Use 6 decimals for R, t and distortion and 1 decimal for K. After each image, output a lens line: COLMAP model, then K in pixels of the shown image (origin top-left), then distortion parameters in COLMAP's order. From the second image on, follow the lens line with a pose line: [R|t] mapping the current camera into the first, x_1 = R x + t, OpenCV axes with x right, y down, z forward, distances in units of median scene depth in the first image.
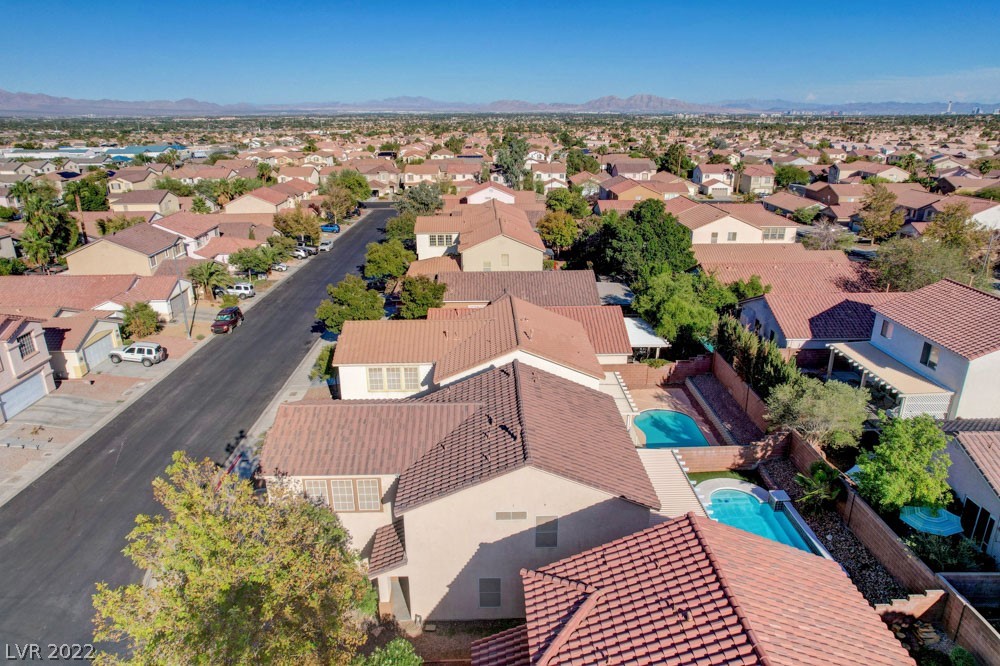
lens RADIAL K [[641.4, 0, 499.4], [0, 641.4, 327.1], [0, 0, 1]] dist [-0.081383, 0.074401]
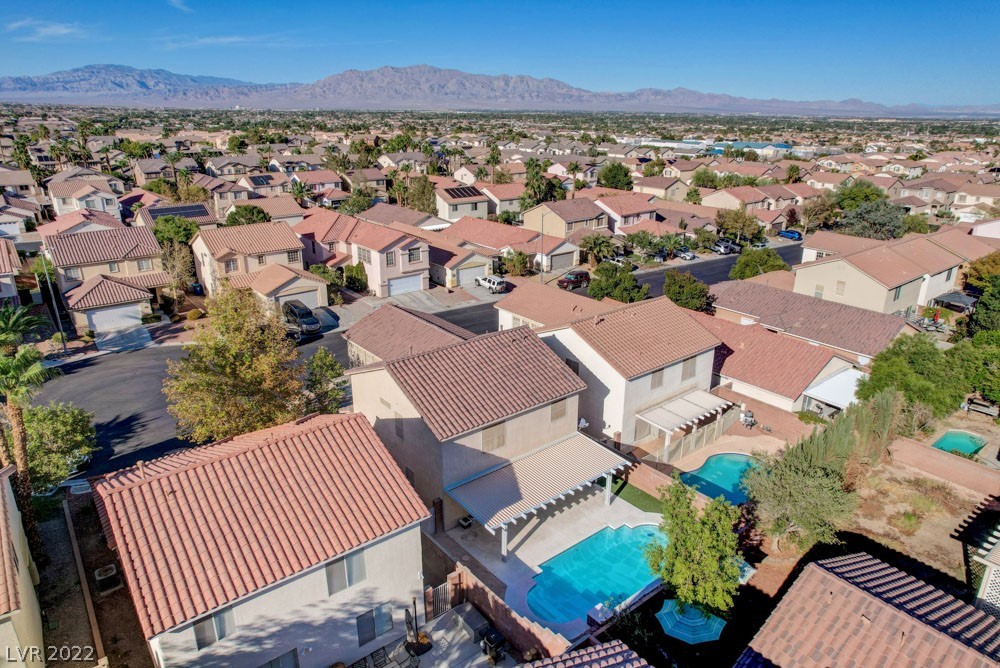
lens RADIAL K [[641.4, 0, 499.4], [0, 641.4, 328.1], [0, 0, 1]] dist [-0.081383, 0.074401]
pose [[0.601556, 0.269106, -0.752139, 0.574087], [-0.268170, 0.954939, 0.127184, -0.051917], [0.752473, 0.125193, 0.646616, 0.127630]]
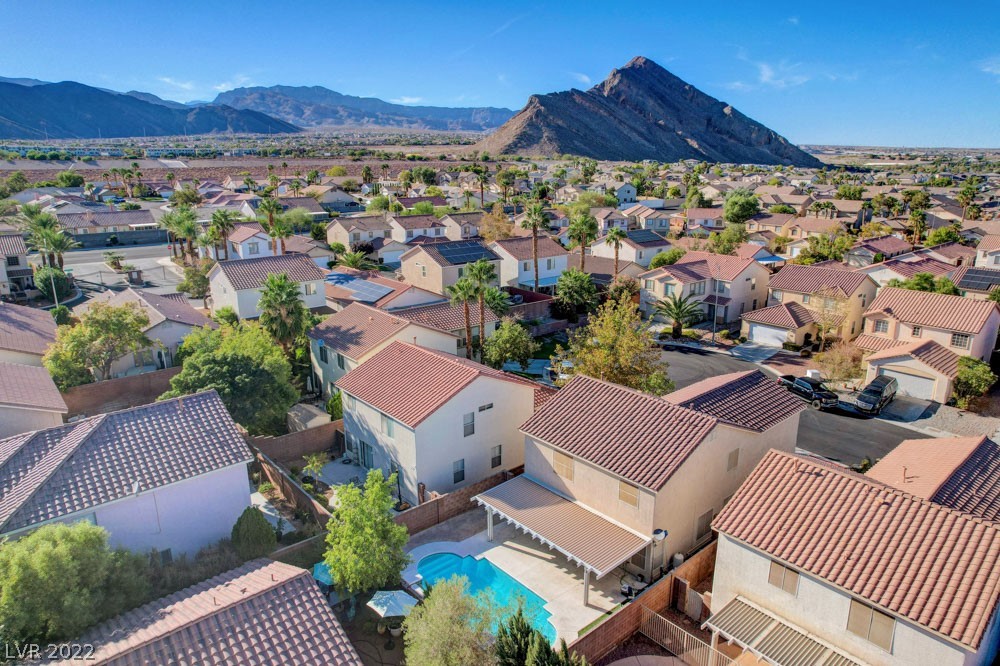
lens RADIAL K [[641.4, 0, 499.4], [0, 641.4, 327.1], [0, 0, 1]] dist [-0.081383, 0.074401]
pose [[-0.775338, 0.167558, -0.608913, 0.571171], [-0.202855, 0.846998, 0.491371, -0.321818], [0.598081, 0.504499, -0.622719, 0.874087]]
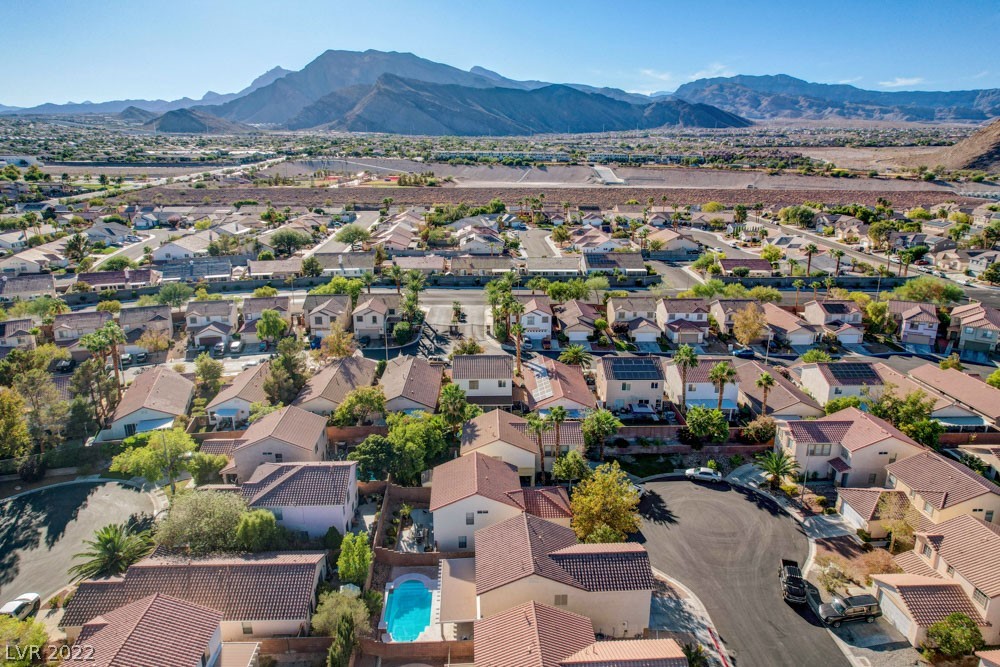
lens RADIAL K [[641.4, 0, 499.4], [0, 641.4, 327.6], [0, 0, 1]] dist [-0.081383, 0.074401]
pose [[-0.999798, 0.005435, -0.019352, 0.095781], [-0.006680, 0.818180, 0.574924, -0.953514], [0.018958, 0.574937, -0.817978, 1.308898]]
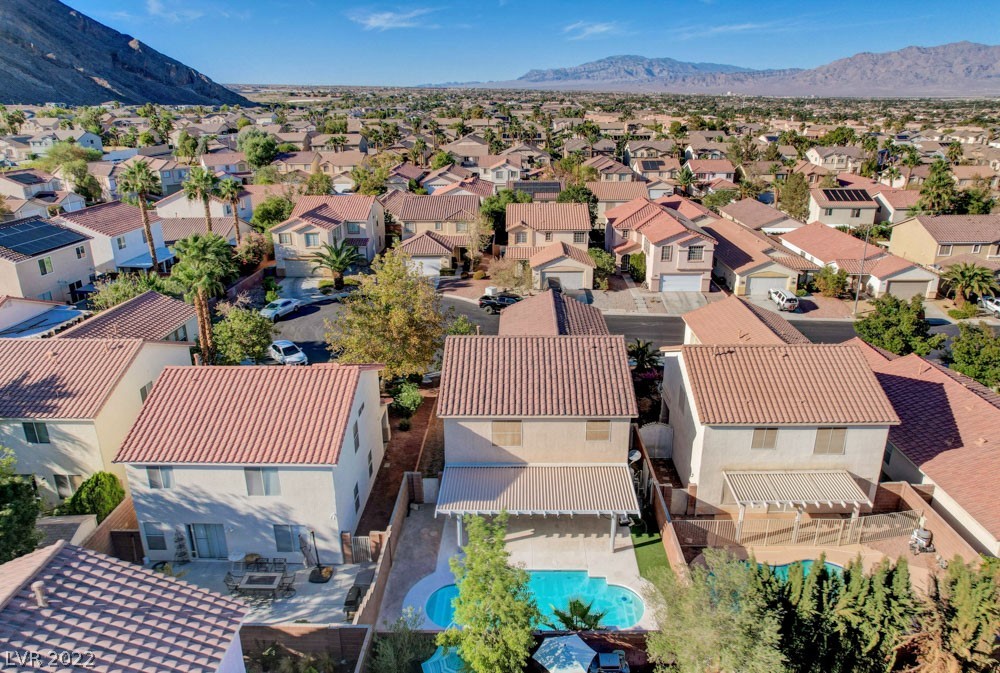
lens RADIAL K [[654.9, 0, 505.0], [0, 654.9, 313.1], [0, 0, 1]] dist [-0.085857, 0.083031]
pose [[-0.049782, 0.323757, -0.944830, 0.685370], [-0.319908, 0.890993, 0.322165, -0.175713], [0.946140, 0.318296, 0.059217, 0.477583]]
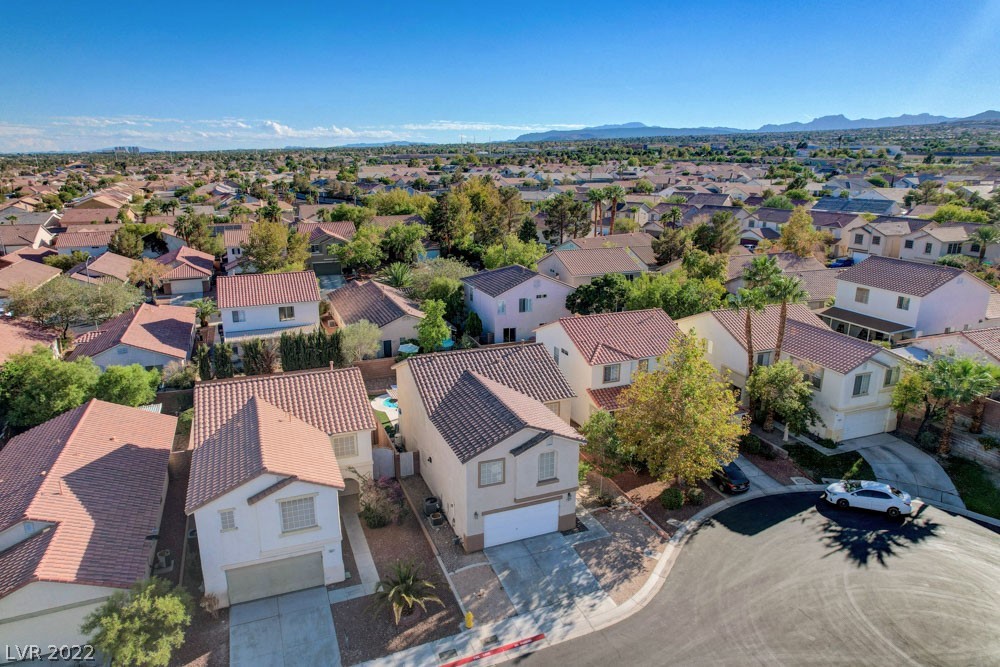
lens RADIAL K [[641.4, 0, 499.4], [0, 641.4, 327.6], [0, 0, 1]] dist [-0.081383, 0.074401]
pose [[-0.347467, -0.242712, 0.905736, -0.764527], [0.308380, 0.882613, 0.354819, -0.257973], [-0.885533, 0.402598, -0.231831, 0.721224]]
